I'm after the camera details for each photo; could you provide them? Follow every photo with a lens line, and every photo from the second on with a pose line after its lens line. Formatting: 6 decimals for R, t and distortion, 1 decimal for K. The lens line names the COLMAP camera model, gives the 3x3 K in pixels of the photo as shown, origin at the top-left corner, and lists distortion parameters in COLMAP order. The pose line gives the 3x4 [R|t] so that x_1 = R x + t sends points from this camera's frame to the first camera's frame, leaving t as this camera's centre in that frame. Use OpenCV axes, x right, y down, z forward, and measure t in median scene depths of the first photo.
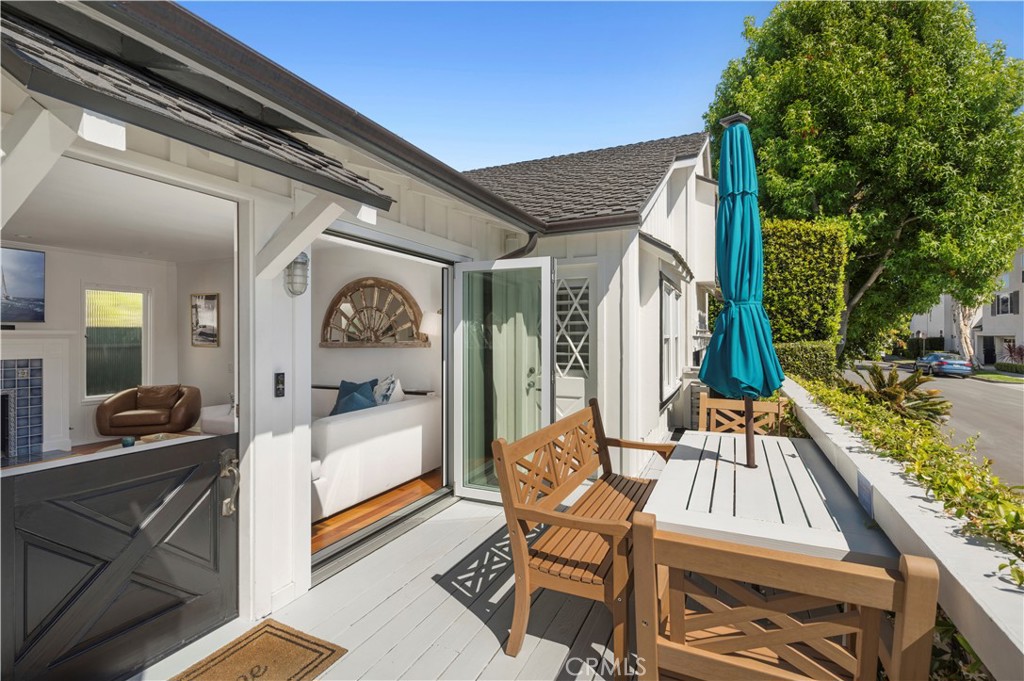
lens RADIAL K [[482.3, 0, 514.4], [0, 482.3, 337.3], [0, 0, 1]] dist [0.000918, 0.000157]
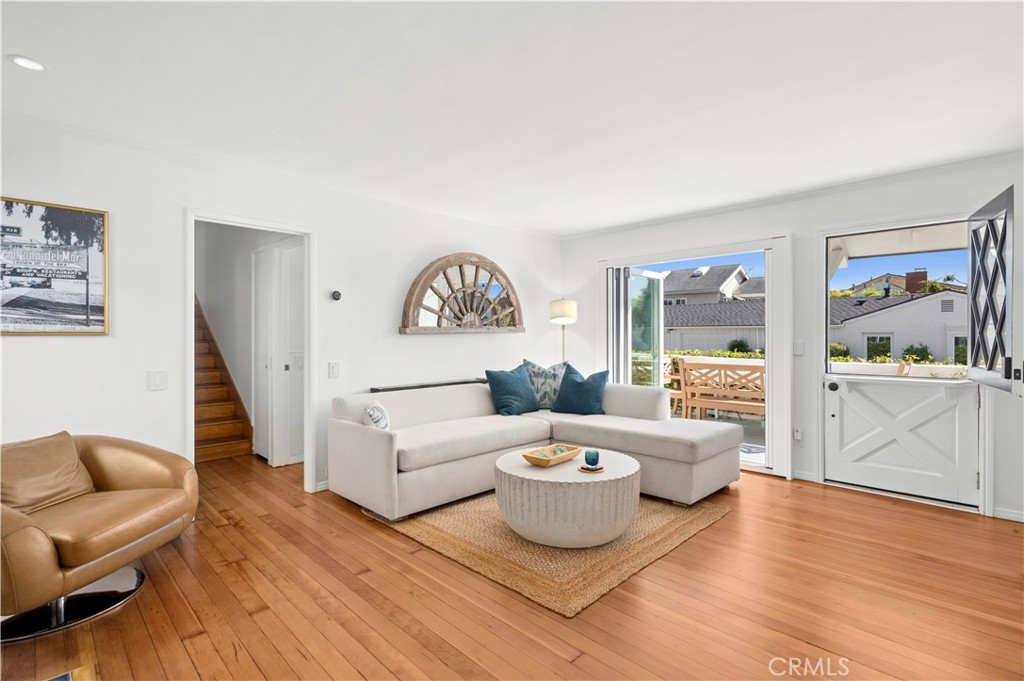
lens RADIAL K [[482.3, 0, 514.4], [0, 482.3, 337.3], [0, 0, 1]] dist [0.000918, 0.000157]
pose [[0.343712, -0.003709, 0.939068, -1.061946], [0.003433, 0.999990, 0.002693, 0.025151], [-0.939069, 0.002298, 0.343722, 0.605438]]
